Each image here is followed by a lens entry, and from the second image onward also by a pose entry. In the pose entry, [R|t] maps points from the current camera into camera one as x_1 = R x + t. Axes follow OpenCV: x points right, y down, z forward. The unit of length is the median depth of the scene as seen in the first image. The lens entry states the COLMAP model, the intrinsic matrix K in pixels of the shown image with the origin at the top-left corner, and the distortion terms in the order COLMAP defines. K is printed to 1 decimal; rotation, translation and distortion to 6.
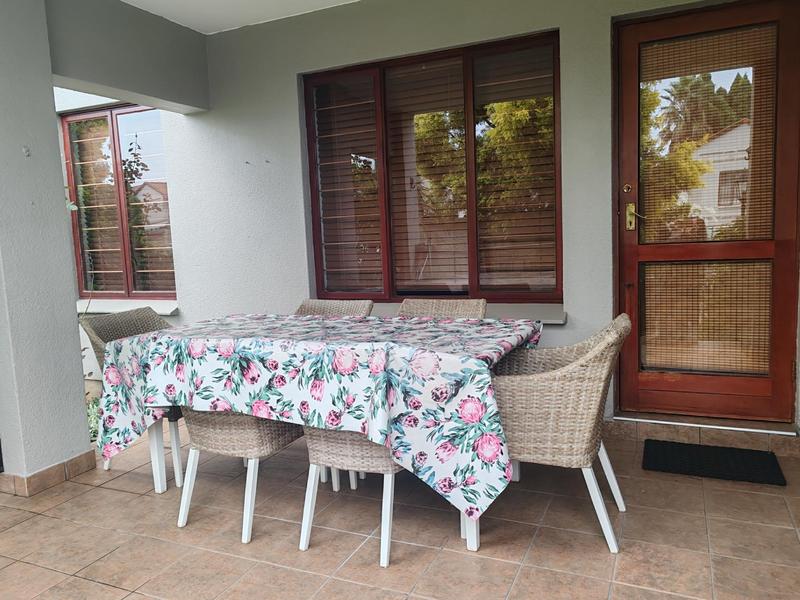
lens RADIAL K [[623.6, 0, 400.0], [0, 623.6, 300.0], [0, 0, 1]] dist [0.010180, -0.001166]
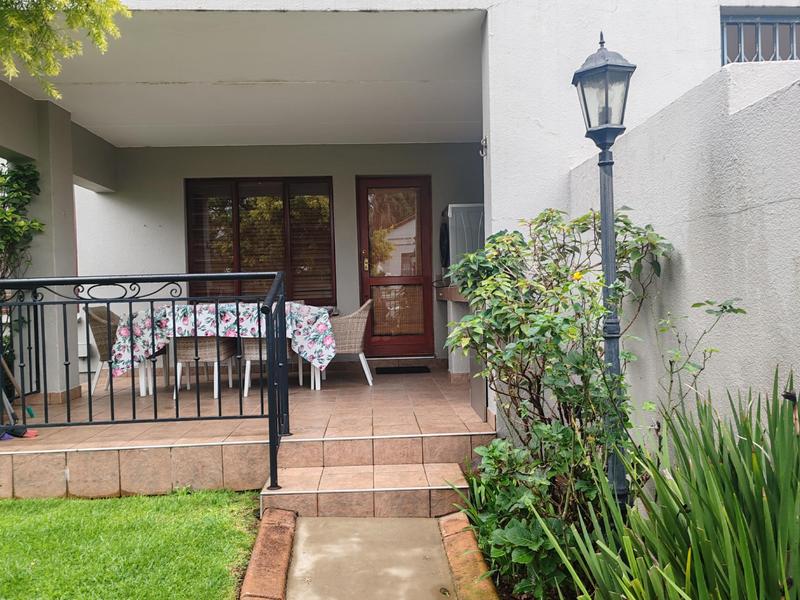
lens RADIAL K [[623.6, 0, 400.0], [0, 623.6, 300.0], [0, 0, 1]] dist [0.010180, -0.001166]
pose [[0.892740, 0.020537, 0.450103, -0.709269], [0.031789, 0.993600, -0.108386, 0.323963], [-0.449449, 0.111069, 0.886374, -1.370366]]
